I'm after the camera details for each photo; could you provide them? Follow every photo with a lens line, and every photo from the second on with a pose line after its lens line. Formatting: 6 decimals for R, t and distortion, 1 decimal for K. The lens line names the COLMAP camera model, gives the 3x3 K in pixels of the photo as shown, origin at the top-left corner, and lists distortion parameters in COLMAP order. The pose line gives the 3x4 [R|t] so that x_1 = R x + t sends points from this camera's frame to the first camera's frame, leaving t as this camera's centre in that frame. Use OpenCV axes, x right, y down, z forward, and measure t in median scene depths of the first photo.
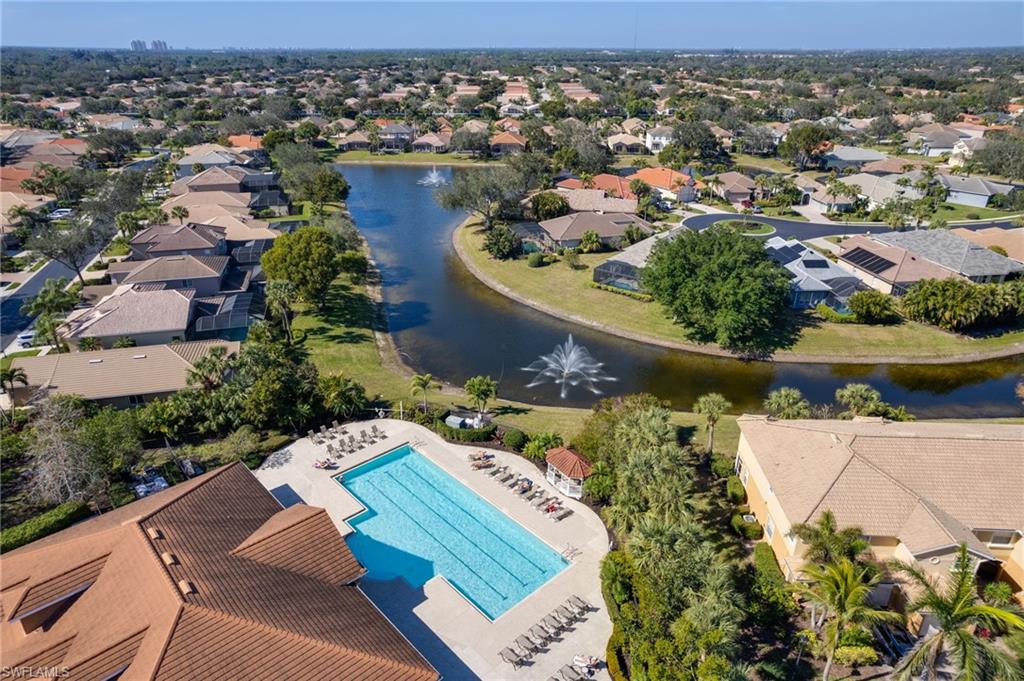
lens RADIAL K [[646.2, 0, 506.9], [0, 646.2, 341.3], [0, 0, 1]] dist [-0.049554, 0.060201]
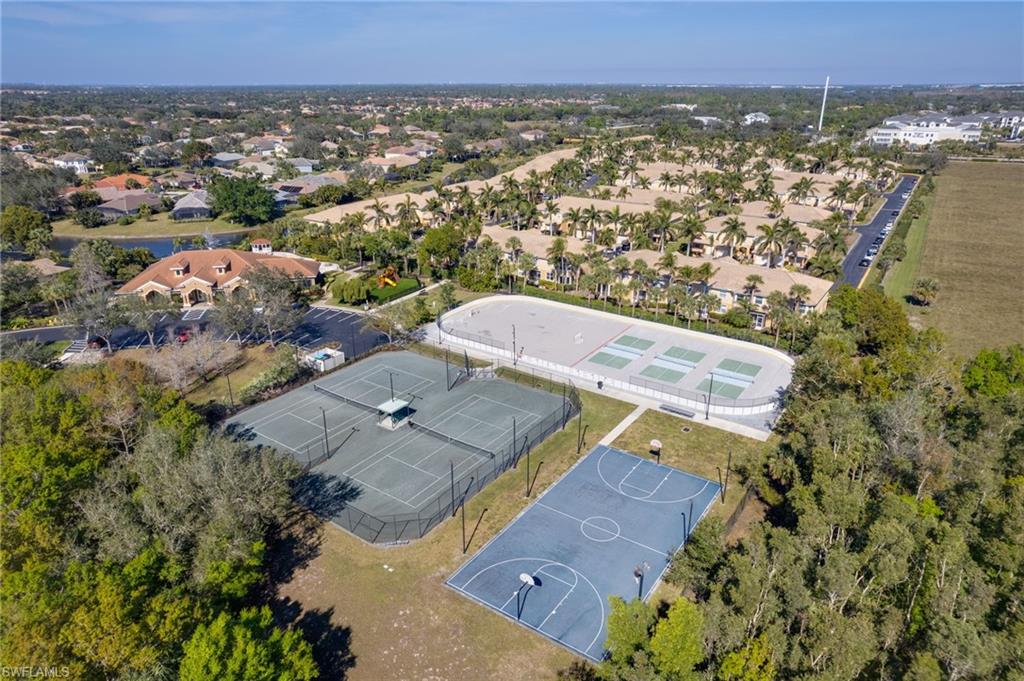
lens RADIAL K [[650.2, 0, 513.2], [0, 650.2, 339.0], [0, 0, 1]] dist [-0.055561, 0.069926]
pose [[0.537966, -0.314166, 0.782236, -0.408654], [0.354810, 0.926142, 0.127949, 0.150913], [-0.764658, 0.208713, 0.609702, -0.361512]]
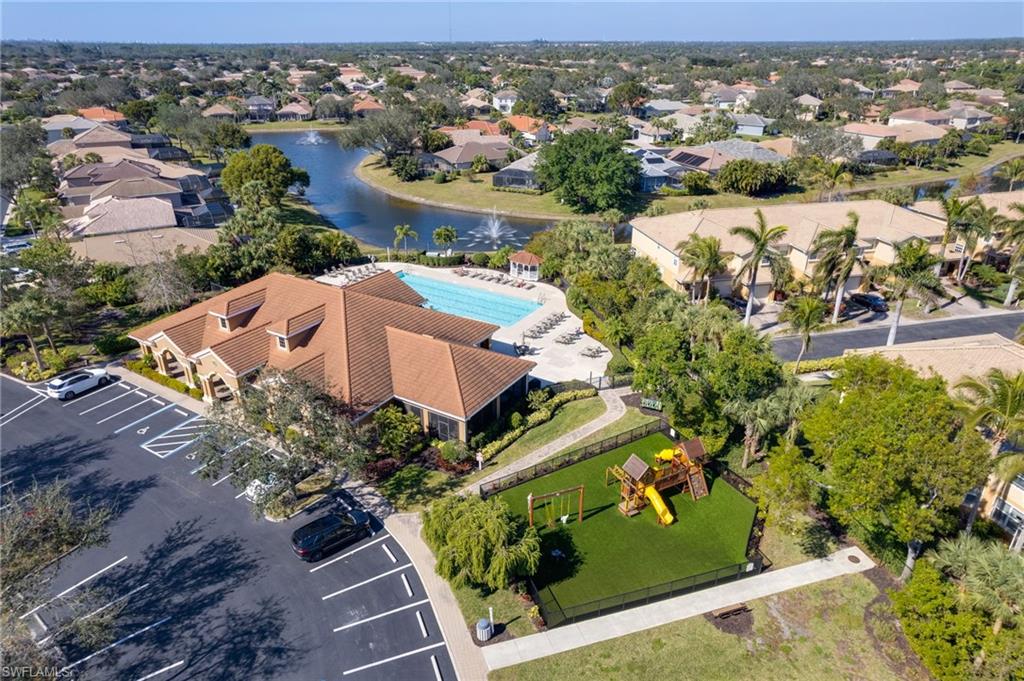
lens RADIAL K [[650.2, 0, 513.2], [0, 650.2, 339.0], [0, 0, 1]] dist [-0.055561, 0.069926]
pose [[0.963169, -0.116849, 0.242180, -0.076734], [0.116127, 0.993084, 0.017307, 0.084526], [-0.242528, 0.011454, 0.970077, -0.102903]]
